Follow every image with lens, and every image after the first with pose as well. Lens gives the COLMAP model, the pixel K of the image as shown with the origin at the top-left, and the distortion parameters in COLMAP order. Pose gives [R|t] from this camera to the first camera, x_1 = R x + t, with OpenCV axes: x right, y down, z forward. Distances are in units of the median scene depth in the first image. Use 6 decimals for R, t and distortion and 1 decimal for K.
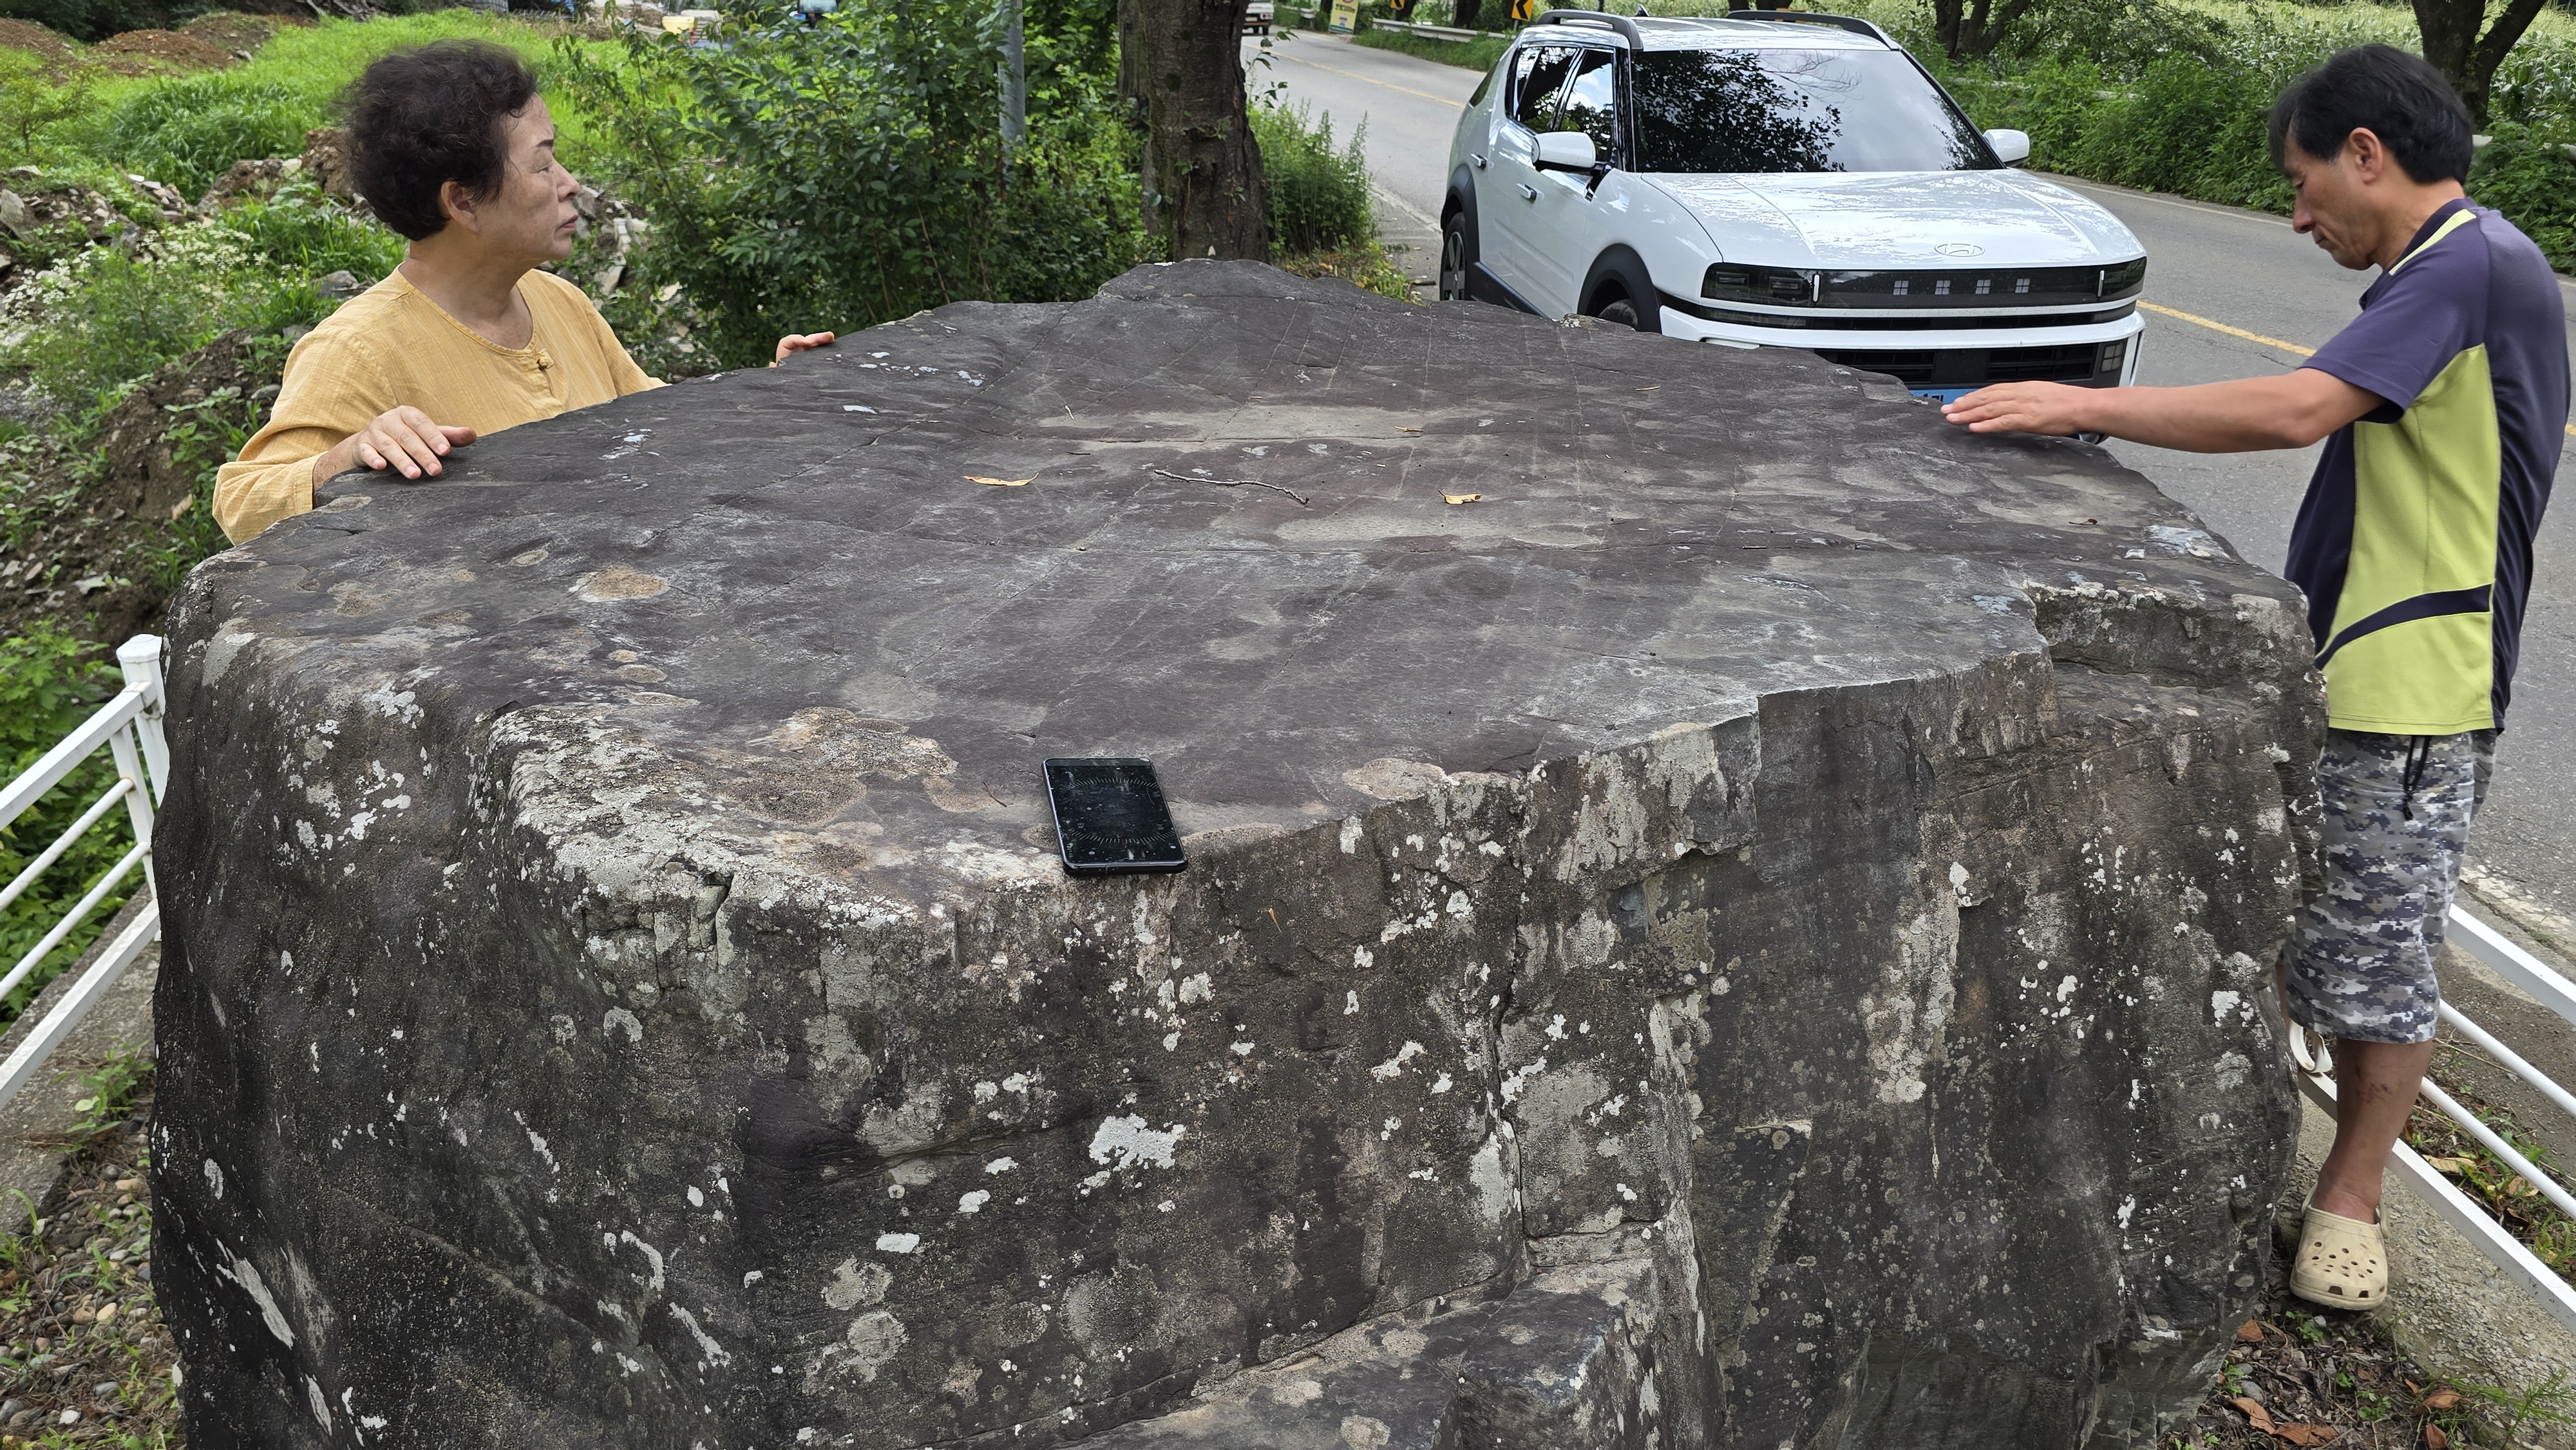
lens RADIAL K [[1729.6, 0, 1302.0], [0, 1729.6, 739.6], [0, 0, 1]] dist [0.070169, -0.073158]
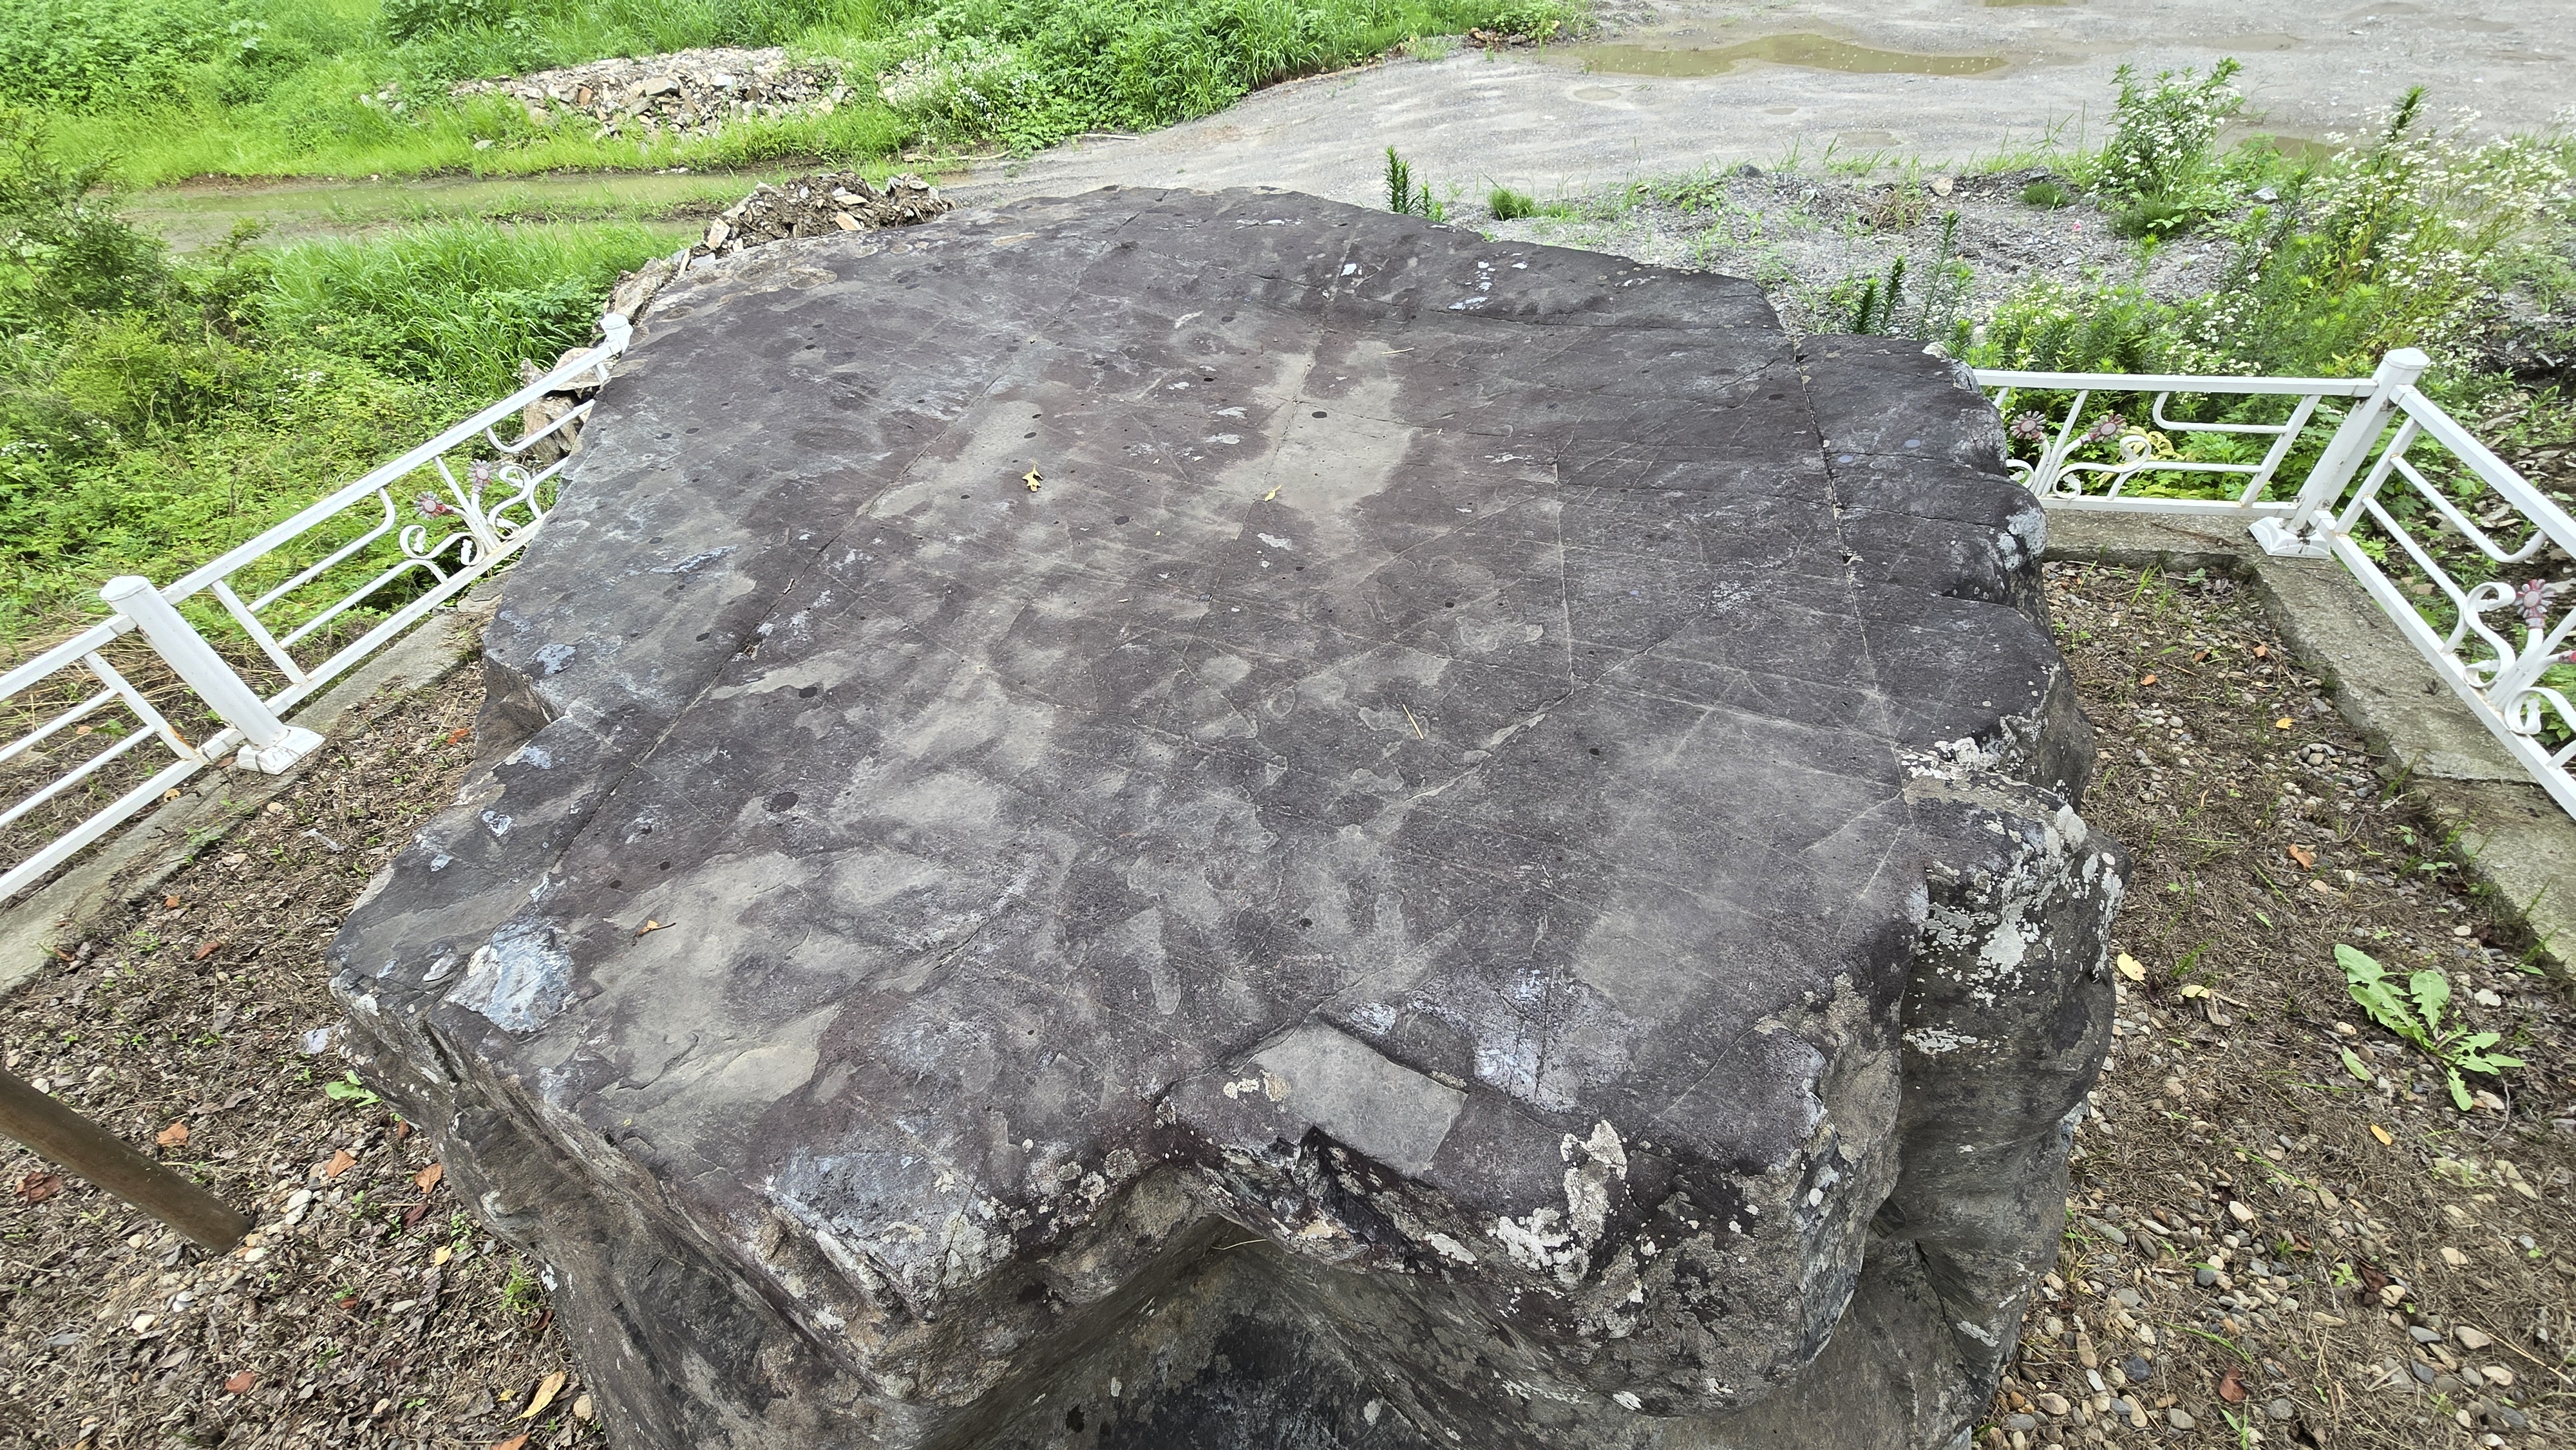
lens RADIAL K [[1053.8, 0, 1266.9], [0, 1053.8, 733.5], [0, 0, 1]] dist [-0.002616, -0.000290]
pose [[-0.356998, 0.636636, -0.683555, 0.587155], [-0.315536, 0.606573, 0.729731, -0.562973], [0.879198, 0.476198, -0.015664, 1.155539]]
